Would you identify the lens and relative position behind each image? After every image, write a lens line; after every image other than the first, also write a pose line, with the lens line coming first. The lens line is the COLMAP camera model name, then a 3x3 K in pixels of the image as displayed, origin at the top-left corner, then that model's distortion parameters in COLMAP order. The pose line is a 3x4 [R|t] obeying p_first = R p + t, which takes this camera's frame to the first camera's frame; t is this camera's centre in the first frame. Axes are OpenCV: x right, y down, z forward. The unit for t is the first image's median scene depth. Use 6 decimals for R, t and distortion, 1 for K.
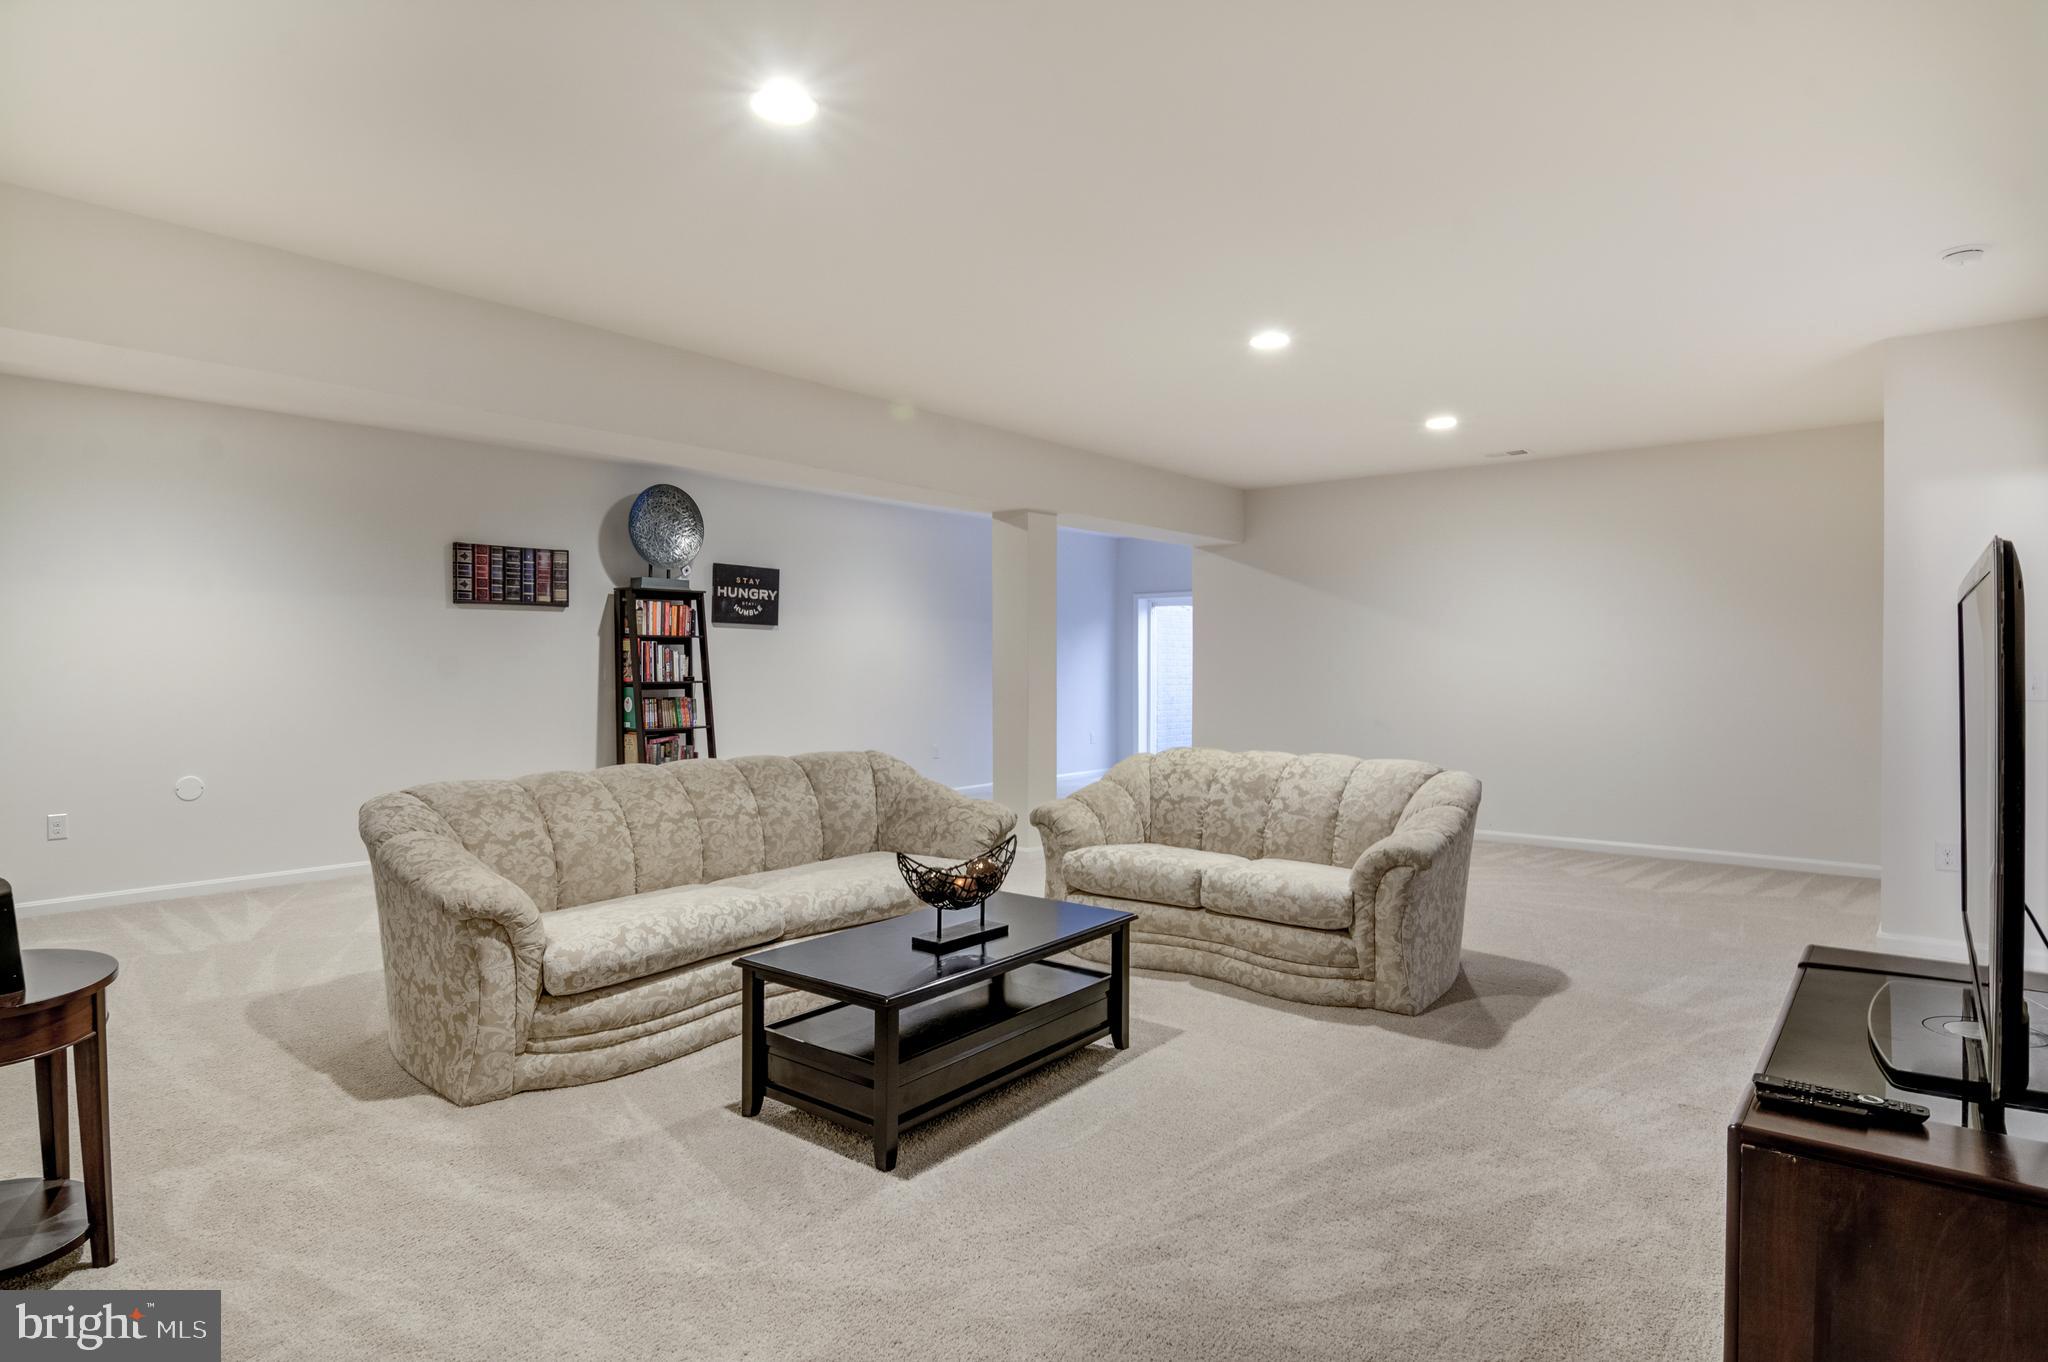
lens RADIAL K [[1150.3, 0, 1014.1], [0, 1150.3, 671.5], [0, 0, 1]] dist [0.020736, -0.000807]
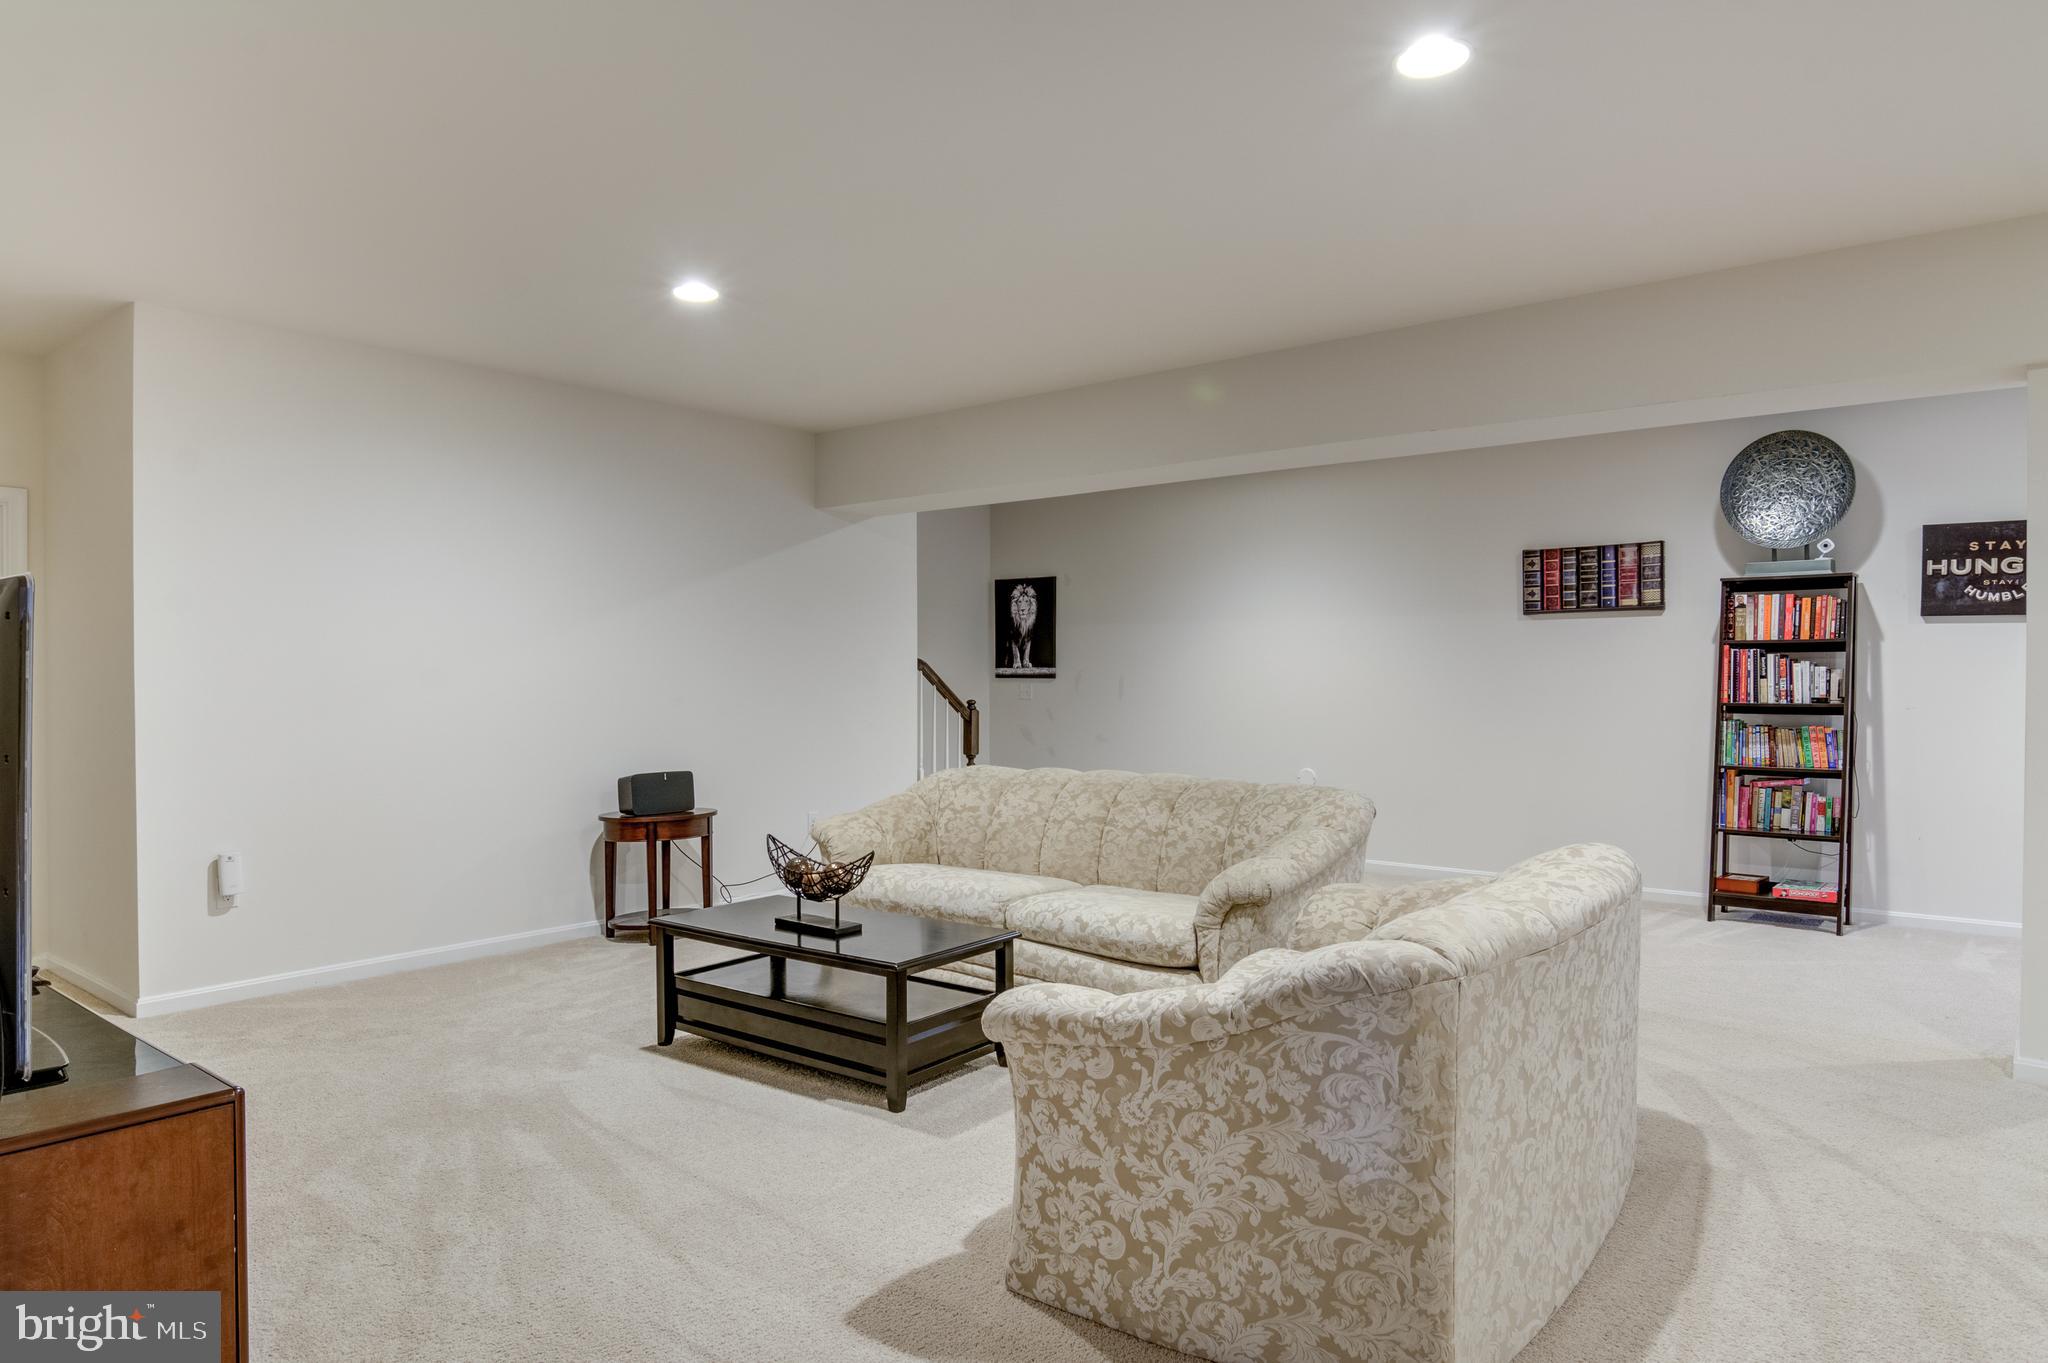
lens RADIAL K [[1313.0, 0, 1012.3], [0, 1313.0, 685.4], [0, 0, 1]] dist [0.004854, -0.007184]
pose [[-0.023344, 0.007937, -0.999696, 0.578171], [-0.006645, 0.999945, 0.008094, -0.006648], [0.999705, 0.006832, -0.023290, 0.578198]]
